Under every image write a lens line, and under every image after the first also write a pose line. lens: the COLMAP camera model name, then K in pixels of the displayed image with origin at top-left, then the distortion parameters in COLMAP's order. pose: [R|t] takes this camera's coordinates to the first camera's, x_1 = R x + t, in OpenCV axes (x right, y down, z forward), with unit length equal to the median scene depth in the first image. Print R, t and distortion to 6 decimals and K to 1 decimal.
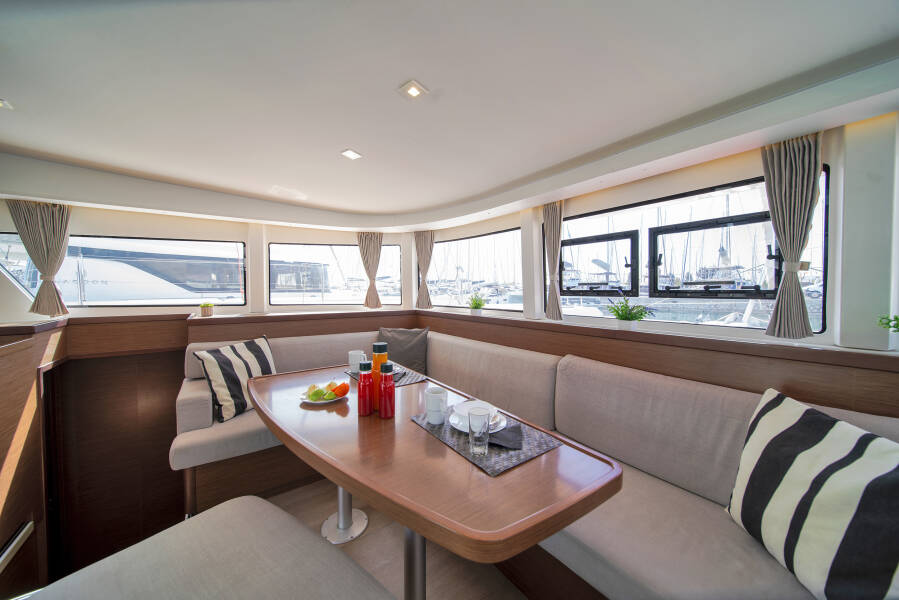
lens RADIAL K [[312.0, 0, 449.5], [0, 312.0, 300.0], [0, 0, 1]] dist [-0.009494, 0.000112]
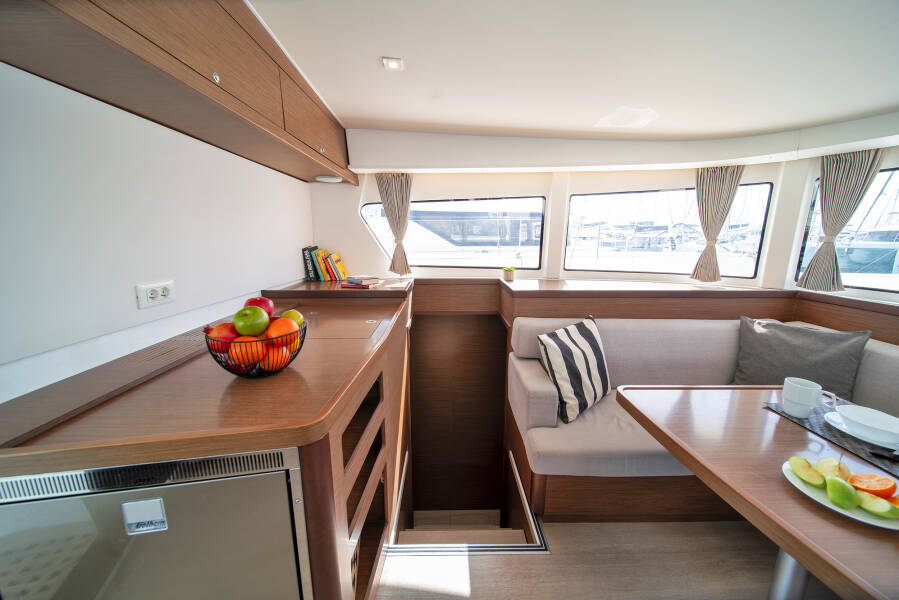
lens RADIAL K [[312.0, 0, 449.5], [0, 312.0, 300.0], [0, 0, 1]] dist [-0.009494, 0.000112]
pose [[0.806903, 0.117789, -0.578820, -0.431976], [-0.017358, 0.984221, 0.176089, -0.062777], [0.590429, -0.132039, 0.796216, 0.144813]]
